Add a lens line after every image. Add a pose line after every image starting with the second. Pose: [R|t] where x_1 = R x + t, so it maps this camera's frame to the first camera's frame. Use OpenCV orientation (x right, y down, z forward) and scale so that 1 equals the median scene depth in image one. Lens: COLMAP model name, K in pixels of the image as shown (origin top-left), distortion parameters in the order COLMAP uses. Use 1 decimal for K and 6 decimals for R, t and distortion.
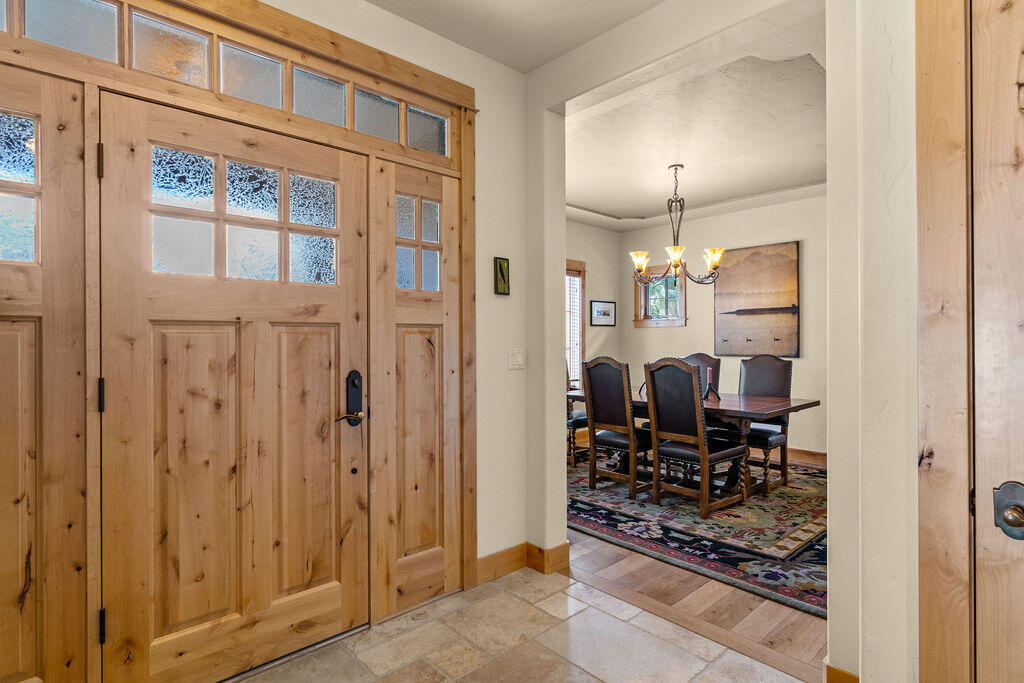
lens RADIAL K [[533.9, 0, 509.3], [0, 533.9, 341.4], [0, 0, 1]] dist [-0.000075, -0.000644]
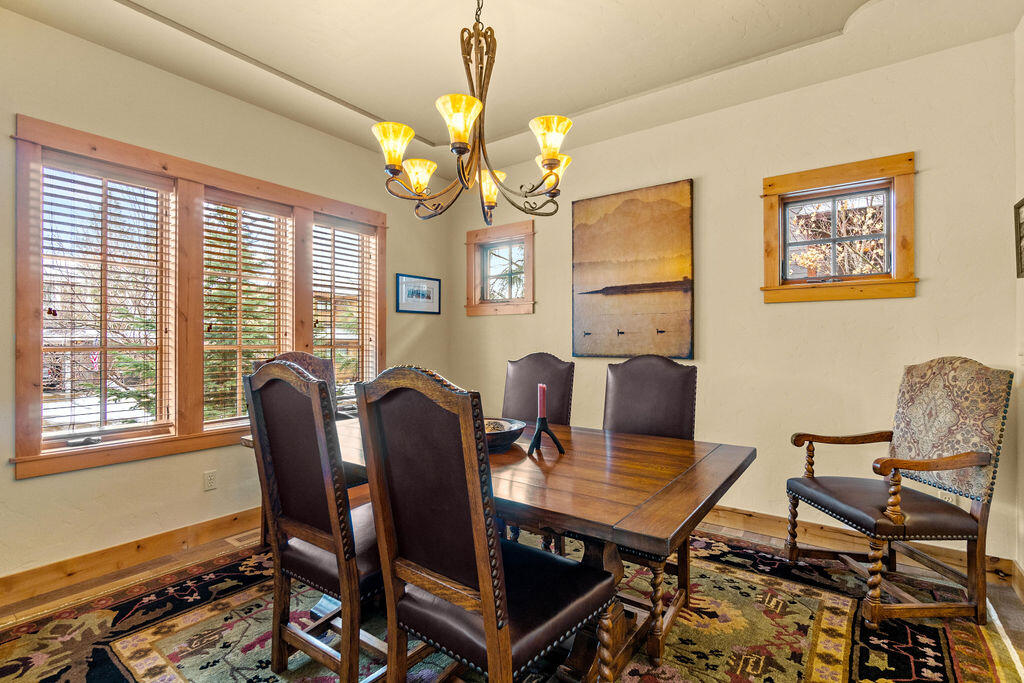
lens RADIAL K [[476.6, 0, 514.7], [0, 476.6, 341.3], [0, 0, 1]] dist [-0.000148, -0.000022]
pose [[0.979515, 0.001404, 0.201365, 0.207434], [-0.000780, 0.999995, -0.003178, 0.010202], [-0.201368, 0.002956, 0.979511, 0.462135]]
